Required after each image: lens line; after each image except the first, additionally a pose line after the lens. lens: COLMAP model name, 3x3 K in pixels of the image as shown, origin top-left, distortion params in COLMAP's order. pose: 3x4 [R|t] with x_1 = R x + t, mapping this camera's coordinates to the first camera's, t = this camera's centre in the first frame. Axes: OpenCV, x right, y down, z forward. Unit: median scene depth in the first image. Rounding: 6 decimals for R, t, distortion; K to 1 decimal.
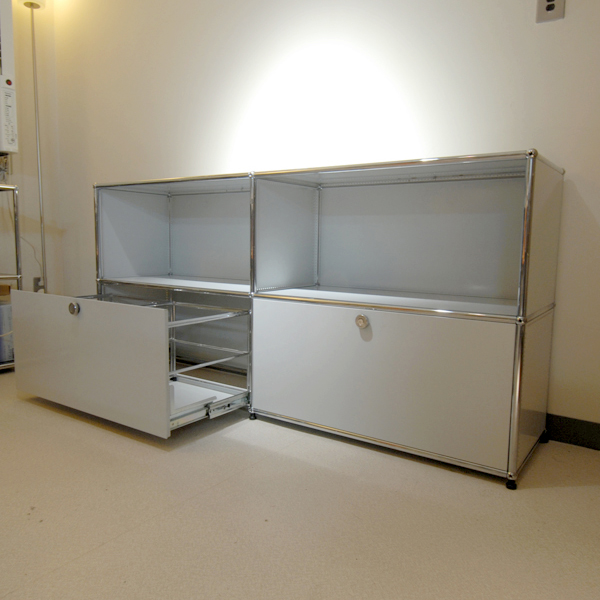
lens RADIAL K [[525.2, 0, 296.2], [0, 525.2, 300.3], [0, 0, 1]] dist [0.029008, -0.034480]
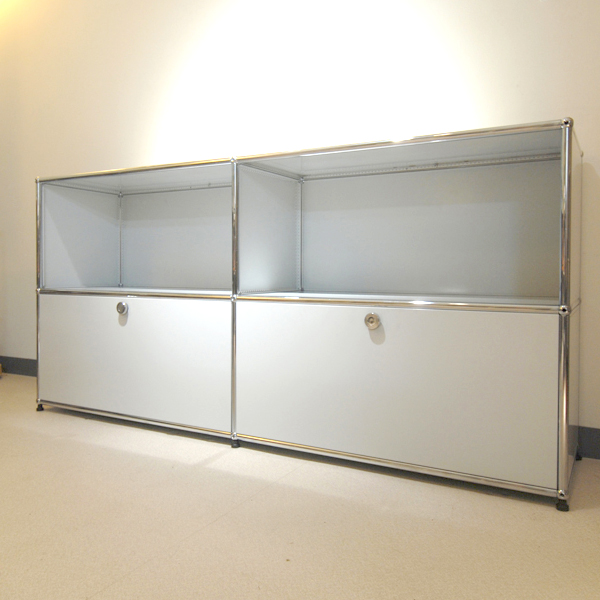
lens RADIAL K [[580.5, 0, 272.7], [0, 580.5, 278.4], [0, 0, 1]] dist [0.011349, 0.000000]
pose [[0.996647, -0.012485, 0.080862, -0.101256], [0.020288, 0.995135, -0.096409, 0.052394], [-0.079265, 0.097726, 0.992052, 0.055741]]
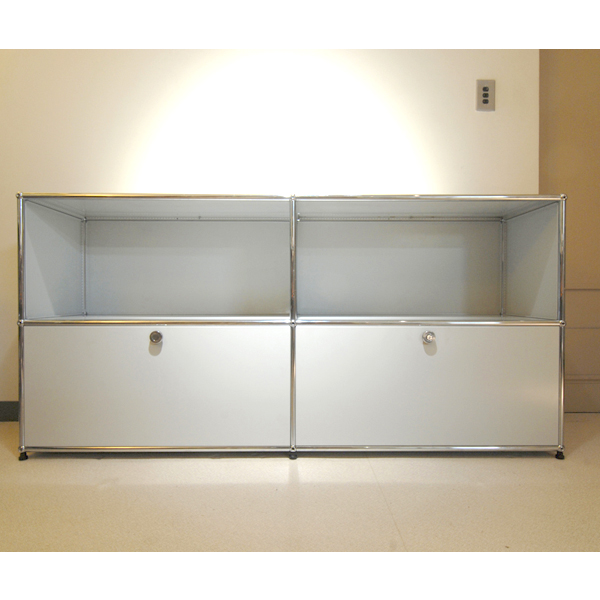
lens RADIAL K [[439.2, 0, 281.7], [0, 439.2, 300.9], [0, 0, 1]] dist [0.015727, -0.011410]
pose [[0.817743, -0.021212, 0.575192, -0.573297], [0.076924, 0.994384, -0.072691, 0.006558], [-0.570420, 0.103689, 0.814782, 0.379682]]
